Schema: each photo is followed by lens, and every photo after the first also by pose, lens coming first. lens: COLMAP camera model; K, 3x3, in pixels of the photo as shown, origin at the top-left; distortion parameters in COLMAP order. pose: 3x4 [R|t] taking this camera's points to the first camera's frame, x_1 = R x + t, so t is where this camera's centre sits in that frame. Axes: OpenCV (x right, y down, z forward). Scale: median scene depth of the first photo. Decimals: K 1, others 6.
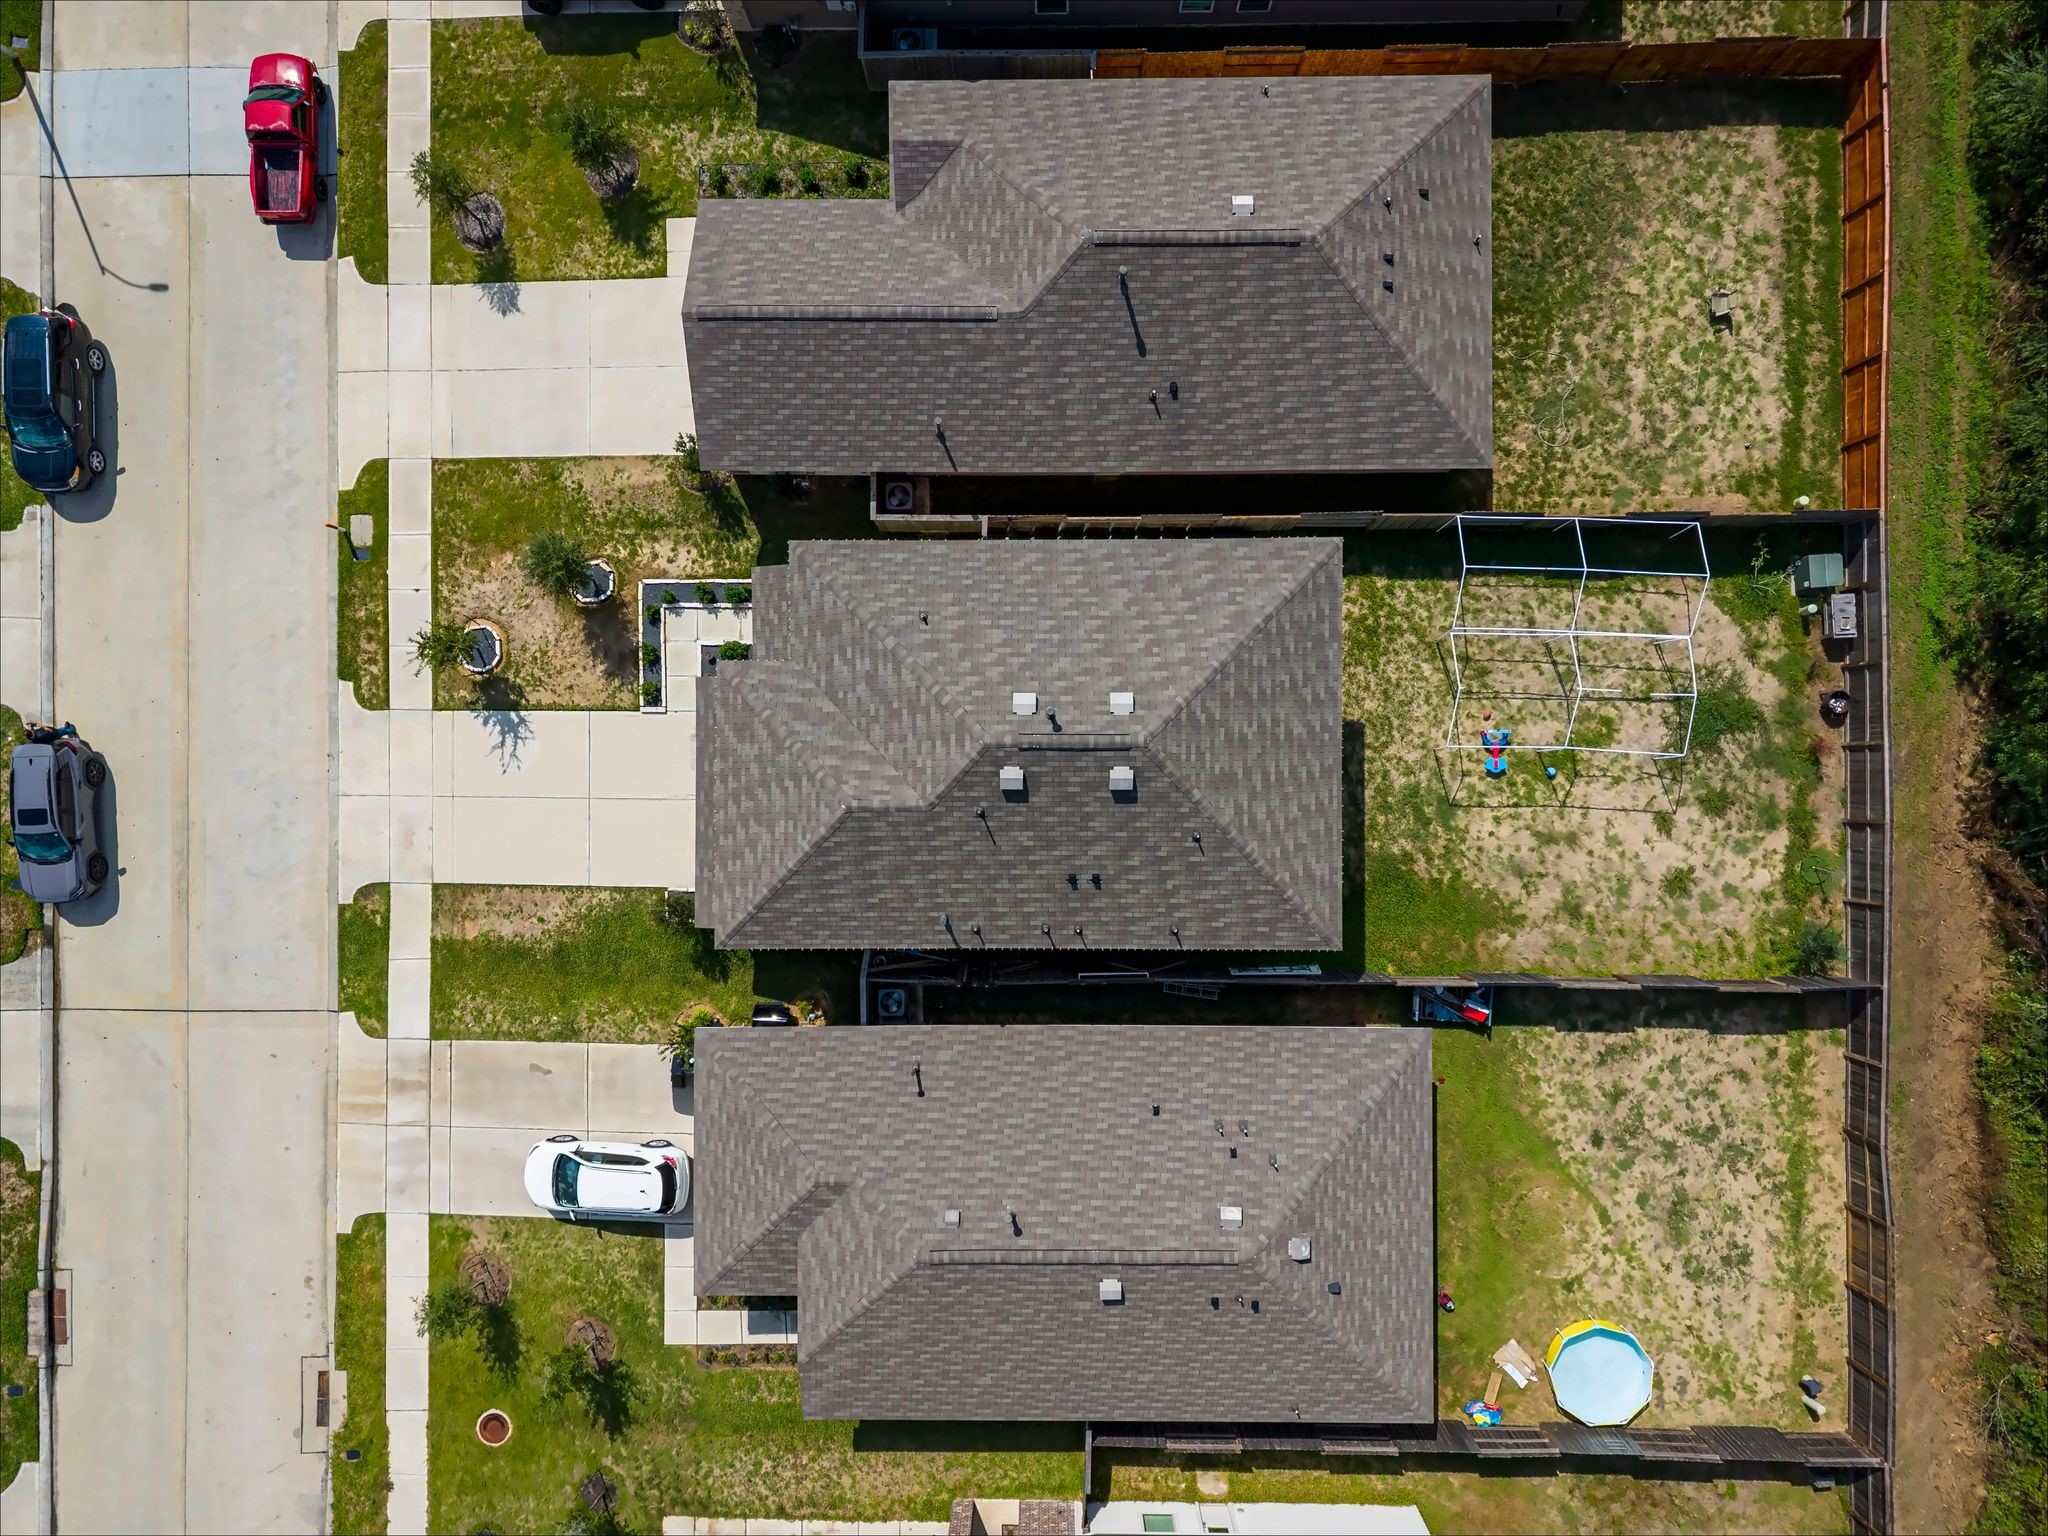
lens RADIAL K [[1384.6, 0, 1004.0], [0, 1384.6, 773.3], [0, 0, 1]] dist [0.006588, -0.003109]
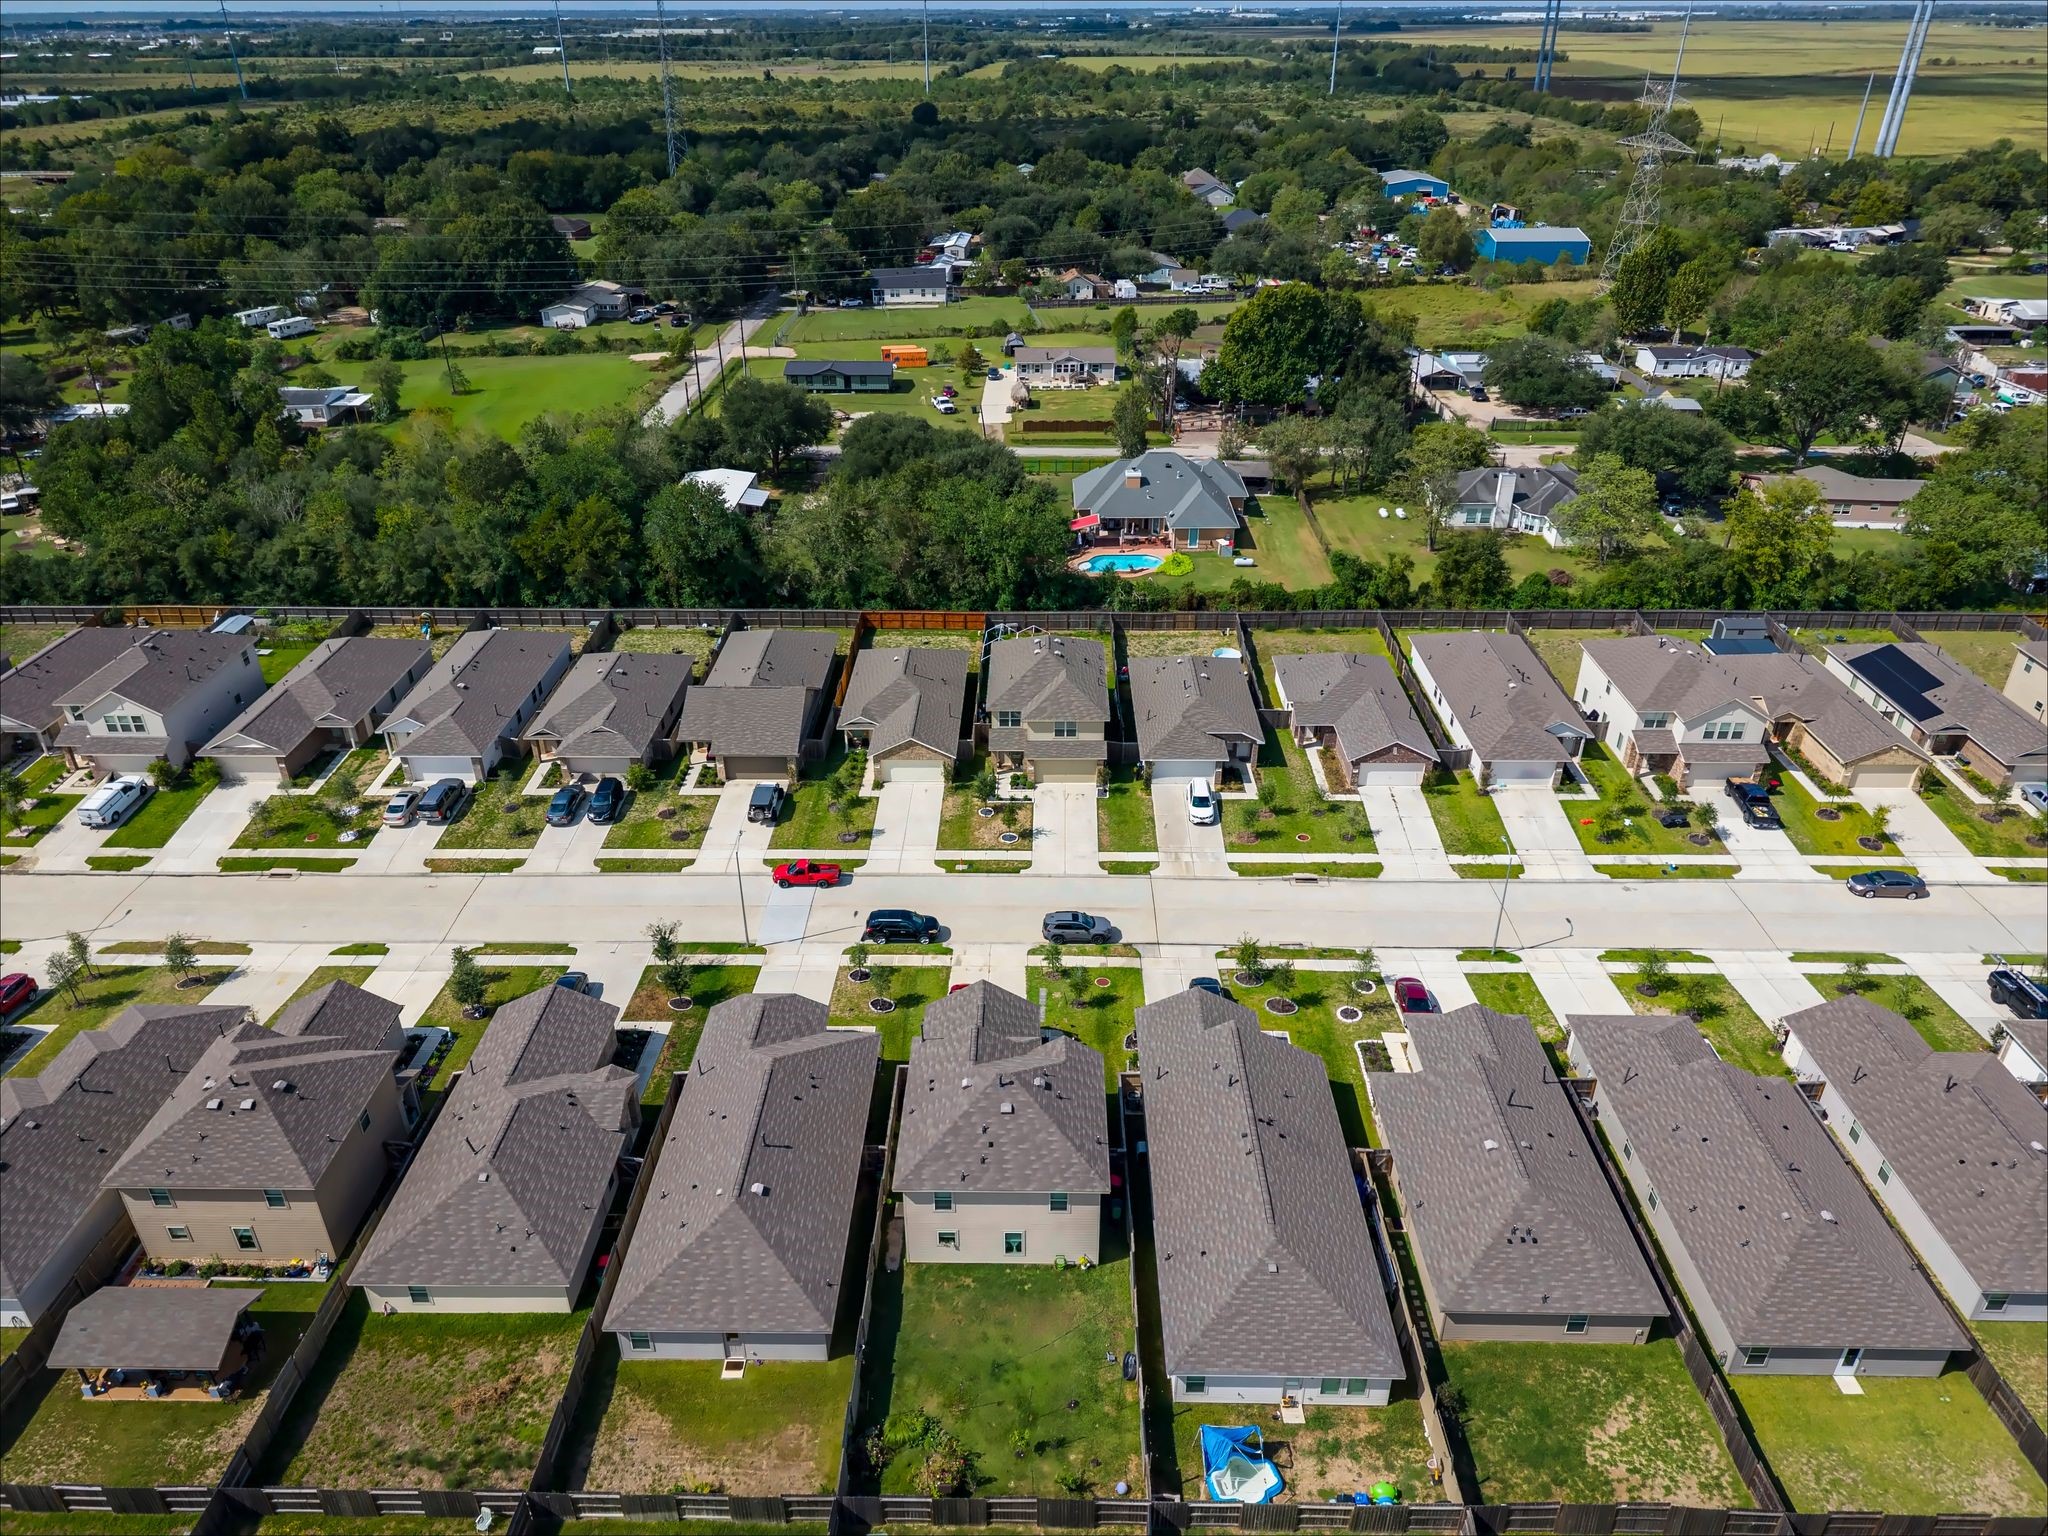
lens RADIAL K [[1367.4, 0, 1024.0], [0, 1367.4, 768.0], [0, 0, 1]] dist [0.044282, -0.074155]
pose [[0.014383, -0.469895, 0.882605, -2.674385], [0.999897, 0.006950, -0.012594, -0.030169], [-0.000216, 0.882695, 0.469947, -0.357343]]
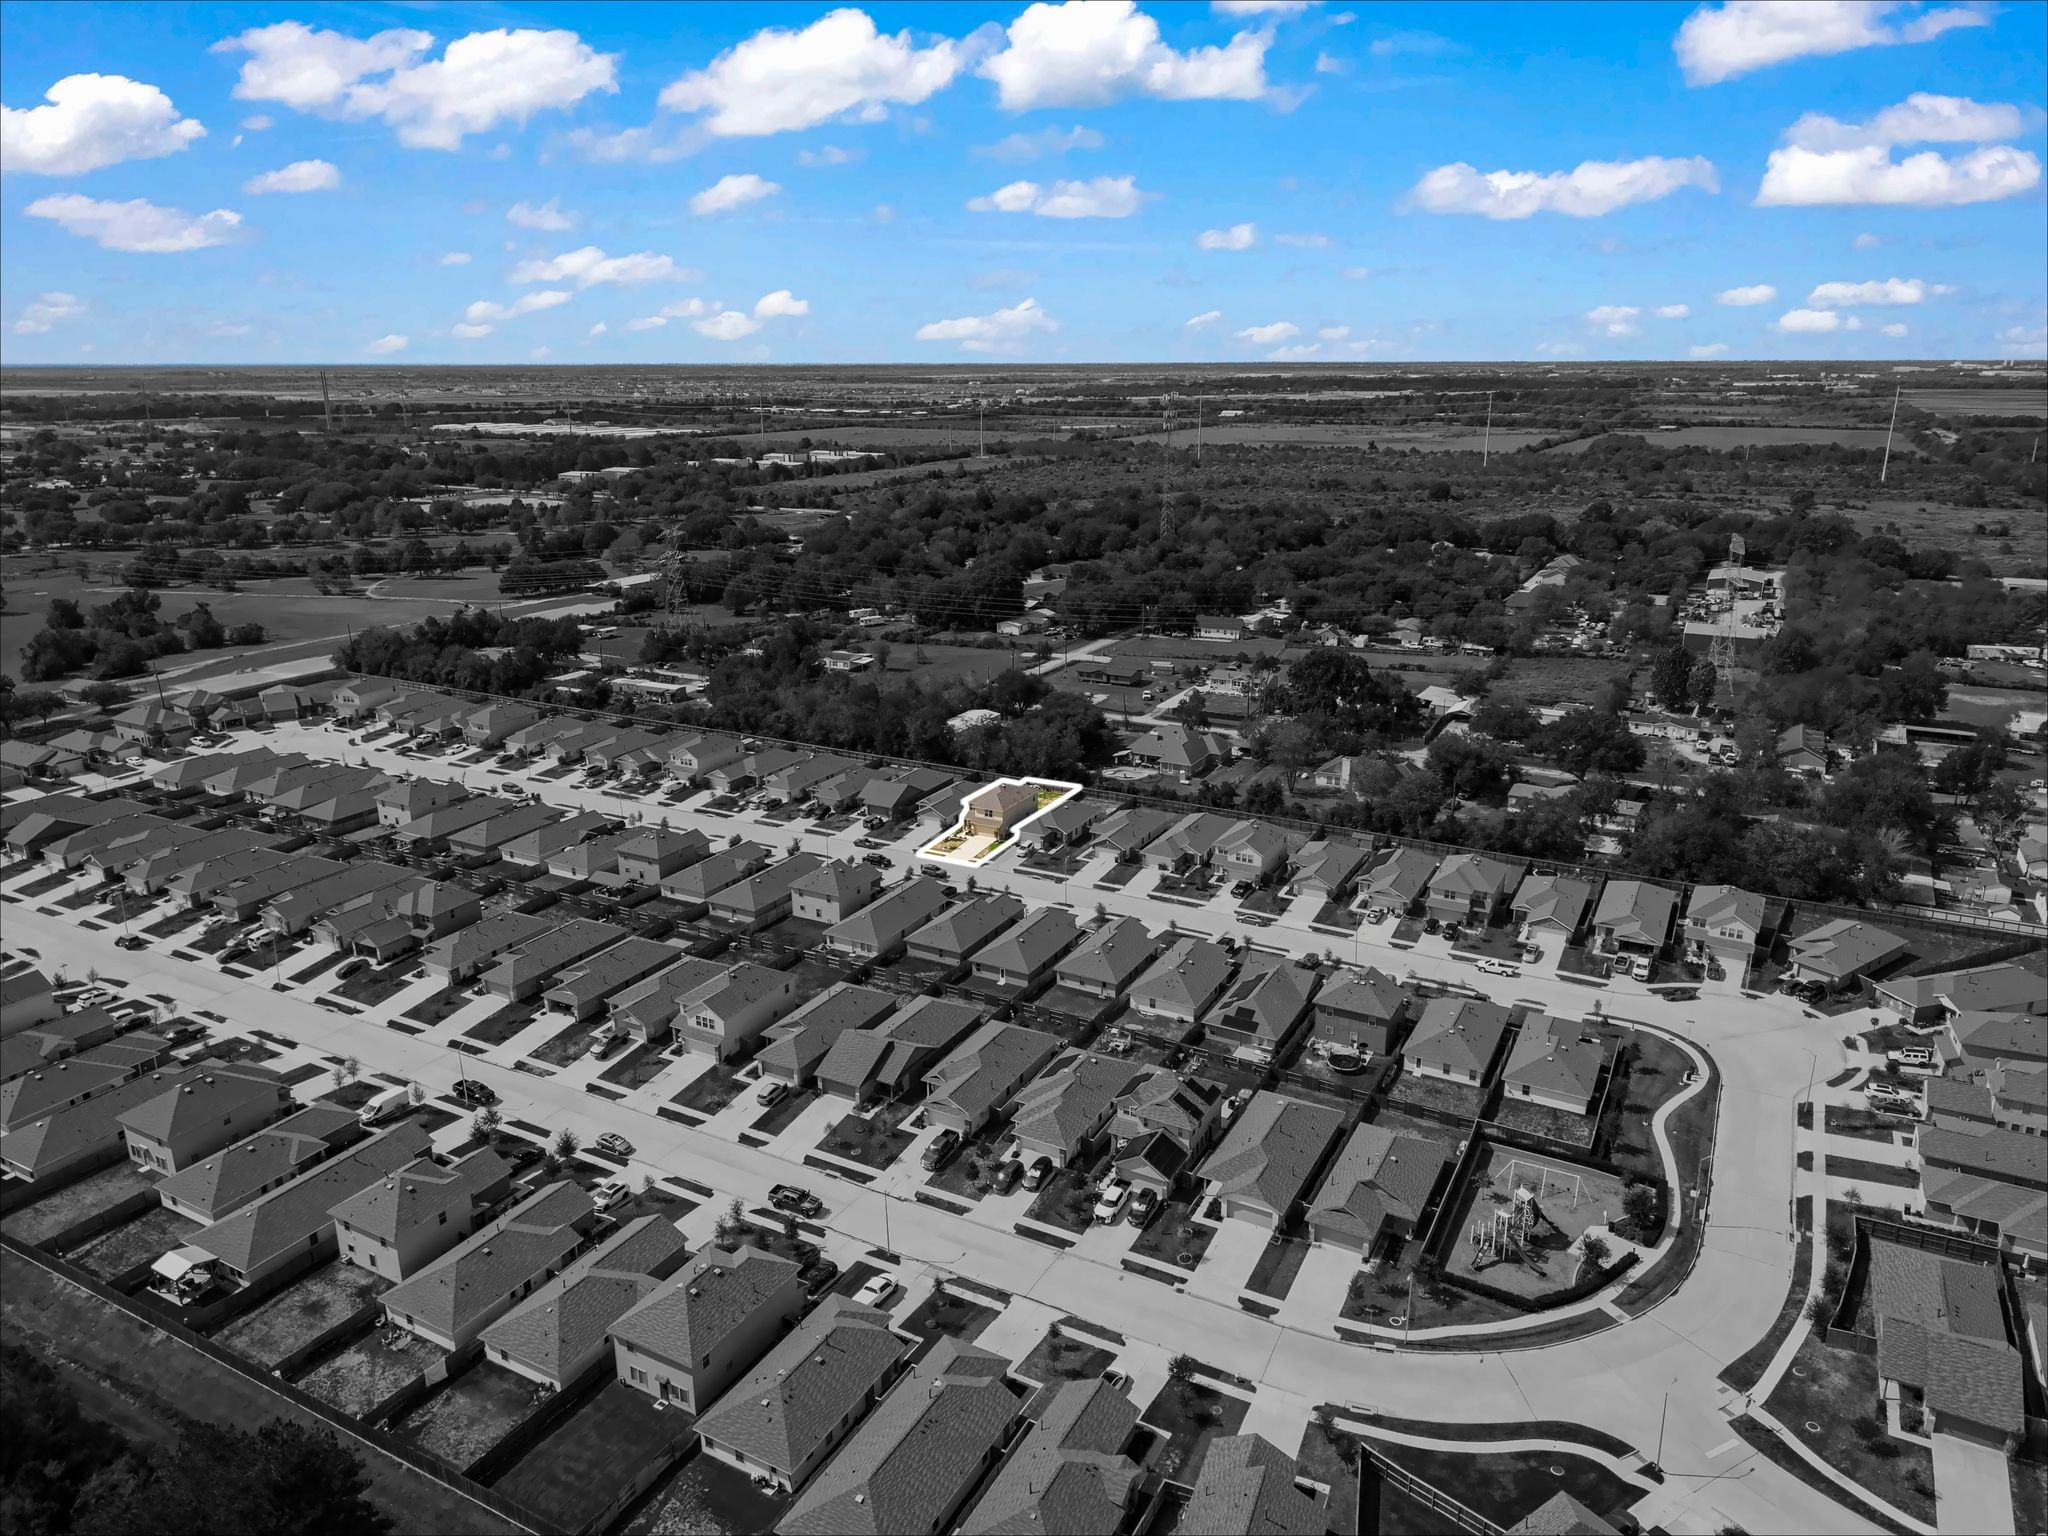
lens RADIAL K [[1367.4, 0, 1024.0], [0, 1367.4, 768.0], [0, 0, 1]] dist [0.044282, -0.074155]
pose [[0.478905, -0.237311, 0.845182, -5.694785], [0.877842, 0.136735, -0.459018, 3.219669], [-0.006635, 0.961762, 0.273805, -1.166218]]
